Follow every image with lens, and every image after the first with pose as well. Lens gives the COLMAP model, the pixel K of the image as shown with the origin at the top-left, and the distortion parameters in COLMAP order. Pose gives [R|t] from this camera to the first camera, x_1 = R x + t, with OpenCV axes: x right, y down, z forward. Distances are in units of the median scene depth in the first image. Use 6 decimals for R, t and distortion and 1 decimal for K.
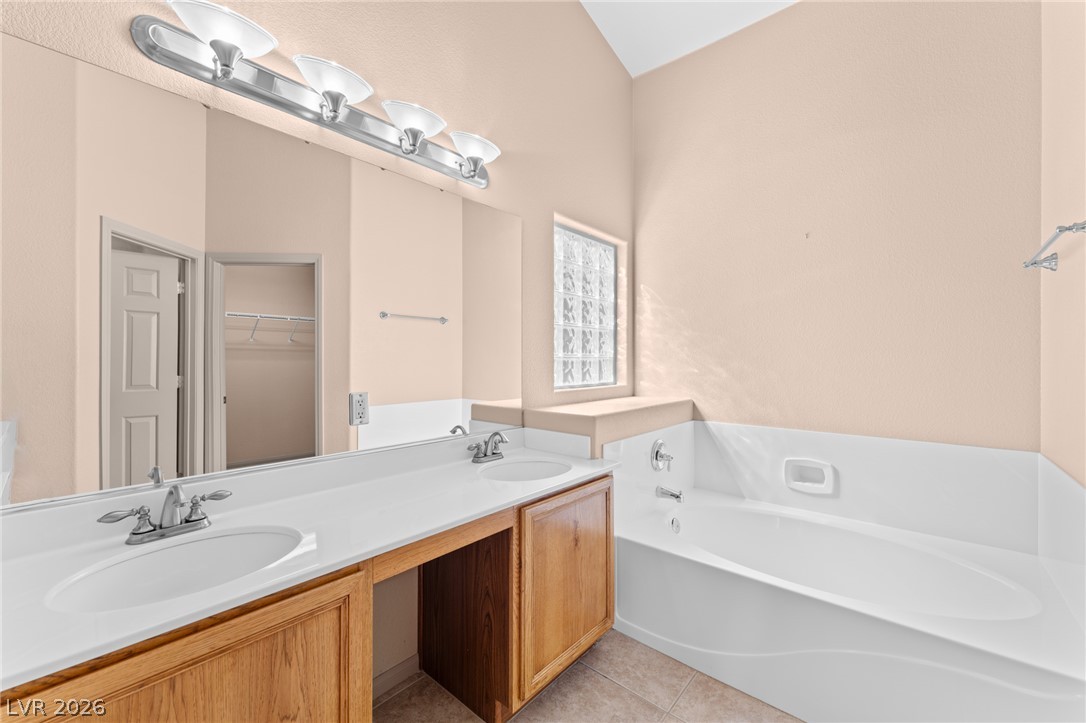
lens RADIAL K [[438.6, 0, 518.5], [0, 438.6, 350.9], [0, 0, 1]] dist [0.004033, -0.000545]
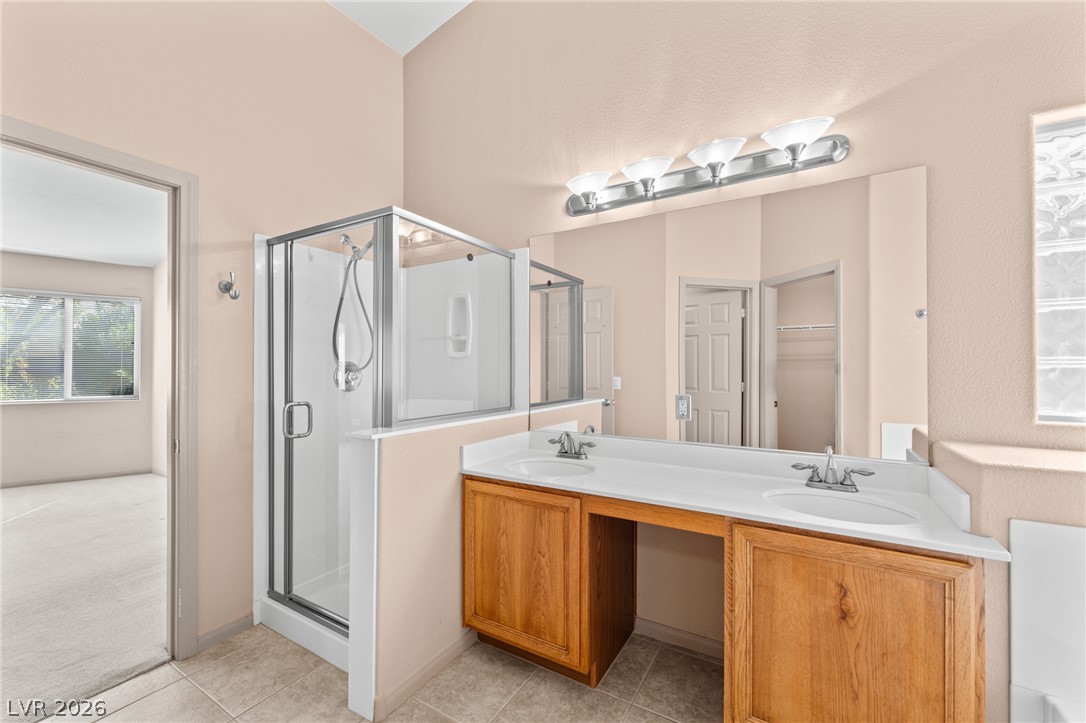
lens RADIAL K [[438.6, 0, 539.4], [0, 438.6, 367.0], [0, 0, 1]] dist [0.004033, -0.000545]
pose [[0.181017, -0.005523, -0.983464, 0.751804], [0.013736, 0.999901, -0.003088, 0.017160], [0.983384, -0.012949, 0.181075, 0.367619]]
